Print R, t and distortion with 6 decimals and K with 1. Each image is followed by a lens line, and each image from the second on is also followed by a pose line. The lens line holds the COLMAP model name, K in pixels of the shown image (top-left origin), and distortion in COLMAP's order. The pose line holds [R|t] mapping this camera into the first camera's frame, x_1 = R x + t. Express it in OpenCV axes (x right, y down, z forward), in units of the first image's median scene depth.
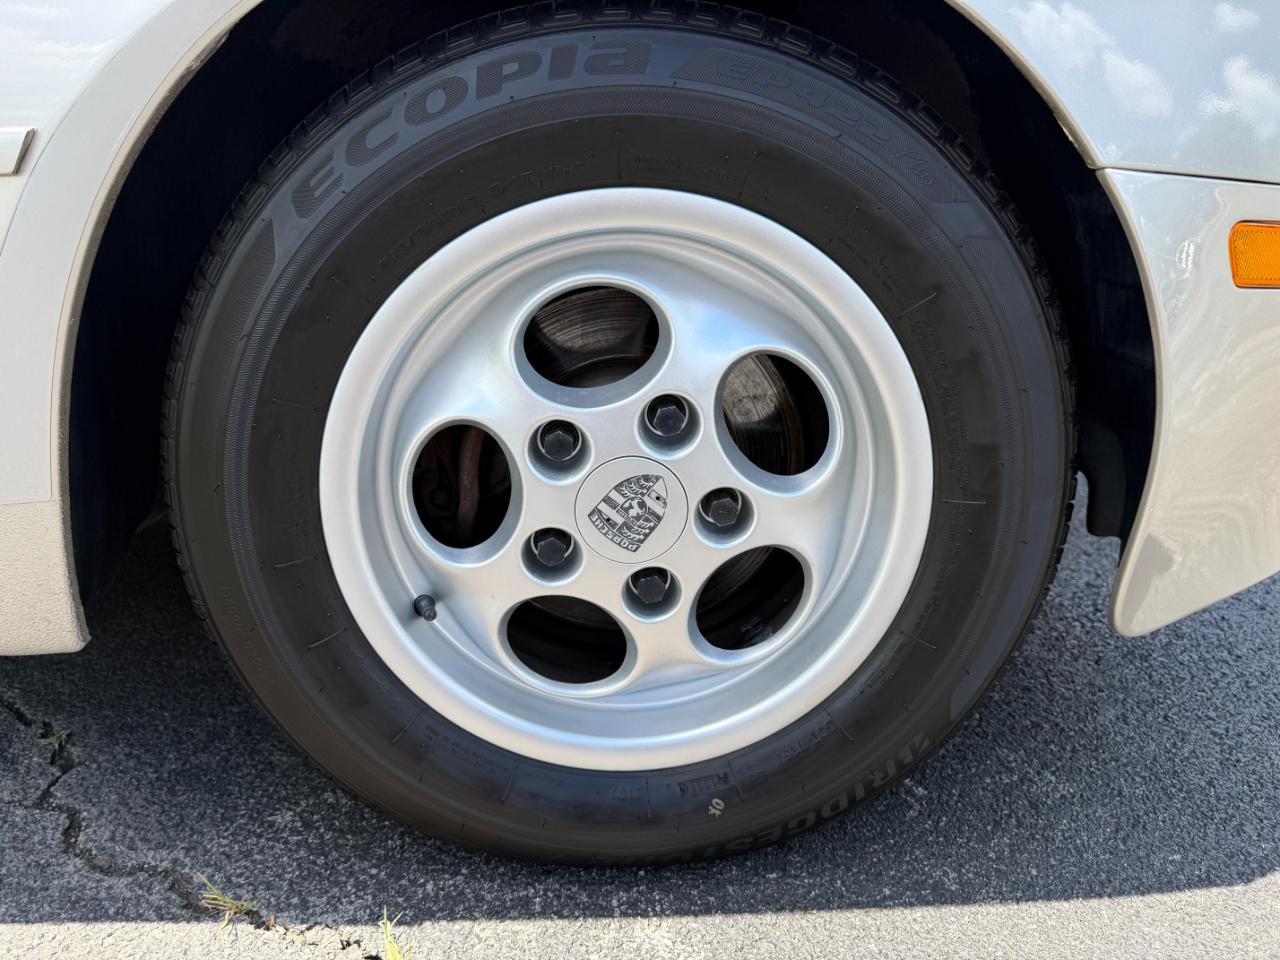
lens RADIAL K [[923.6, 0, 654.3], [0, 923.6, 478.5], [0, 0, 1]] dist [-0.007081, -0.003224]
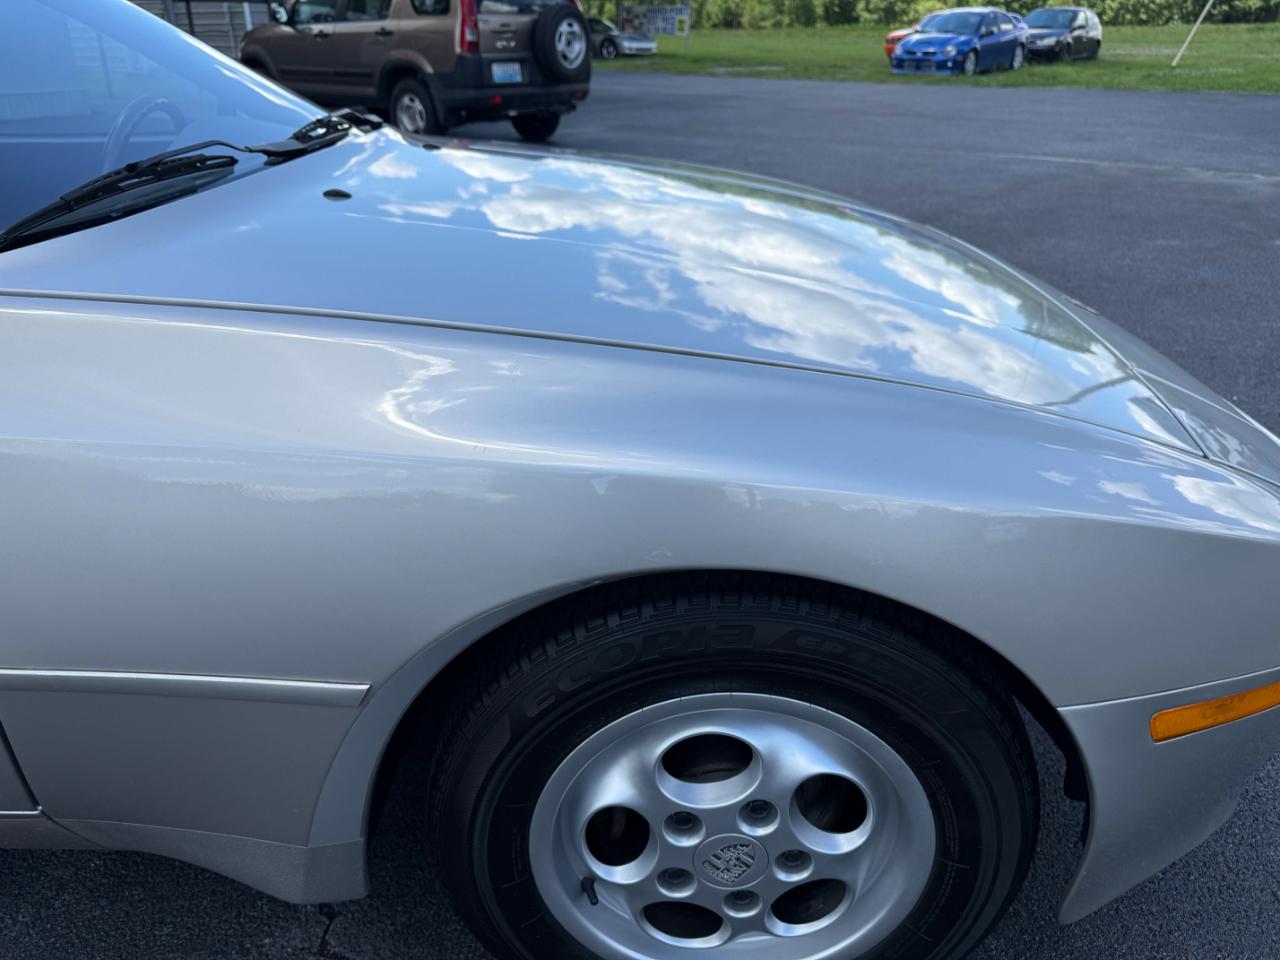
lens RADIAL K [[921.8, 0, 656.7], [0, 921.8, 489.1], [0, 0, 1]] dist [-0.009102, 0.001453]
pose [[0.997346, 0.028082, -0.067169, -0.045151], [-0.017864, 0.988804, 0.148147, -0.579800], [0.070577, -0.146553, 0.986682, -0.303010]]
